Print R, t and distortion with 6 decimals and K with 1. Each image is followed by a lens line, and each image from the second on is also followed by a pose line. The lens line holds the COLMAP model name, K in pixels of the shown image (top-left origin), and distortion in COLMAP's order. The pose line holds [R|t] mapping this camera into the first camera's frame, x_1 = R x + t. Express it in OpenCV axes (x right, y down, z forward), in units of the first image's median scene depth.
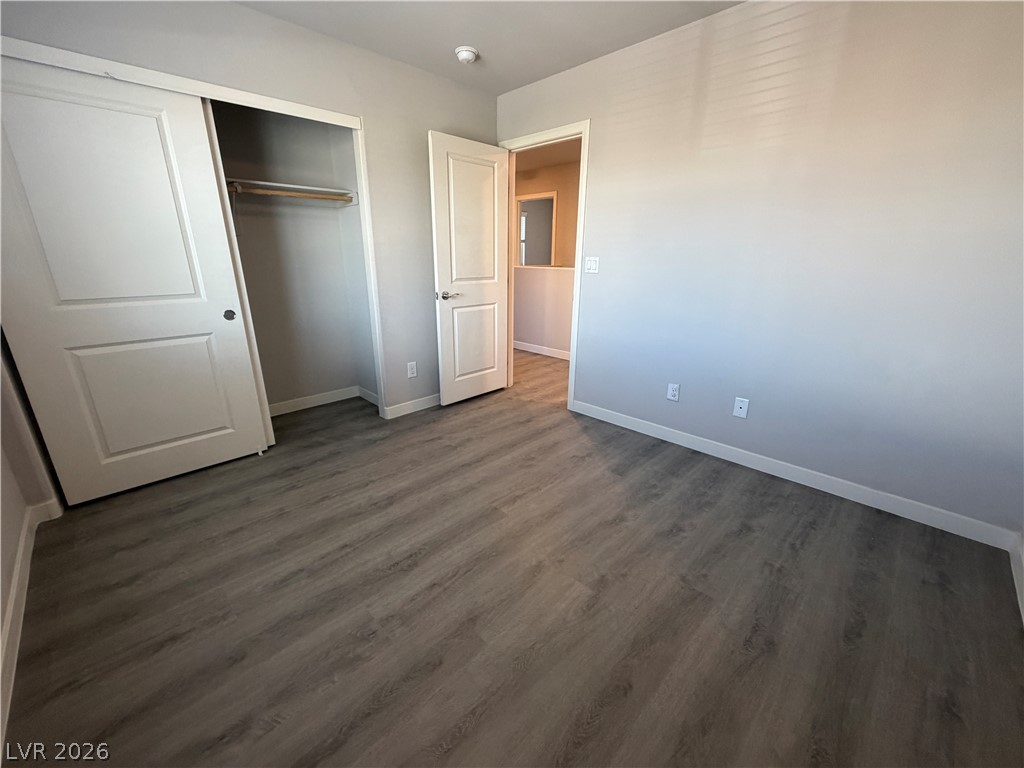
lens RADIAL K [[408.0, 0, 510.0], [0, 408.0, 384.9], [0, 0, 1]] dist [-0.000468, -0.000265]
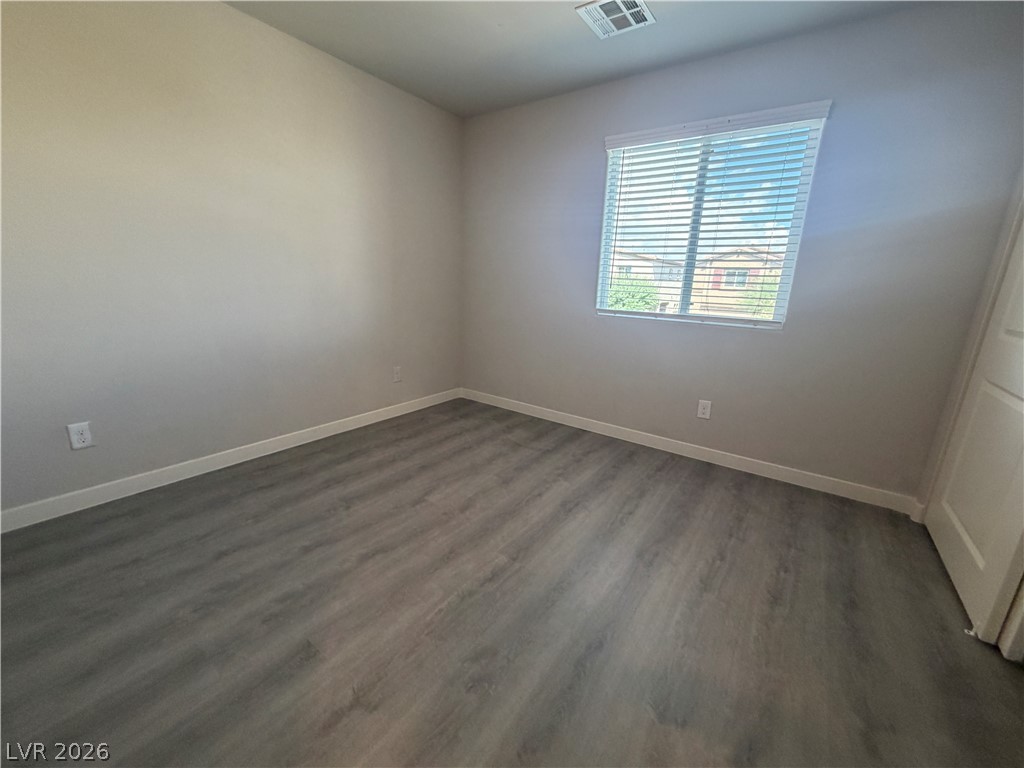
lens RADIAL K [[408.0, 0, 510.0], [0, 408.0, 384.9], [0, 0, 1]] dist [-0.000468, -0.000265]
pose [[-0.986097, 0.000320, -0.166172, 0.115752], [-0.089239, 0.842542, 0.531187, -0.452664], [0.140177, 0.538631, -0.830799, 1.555018]]
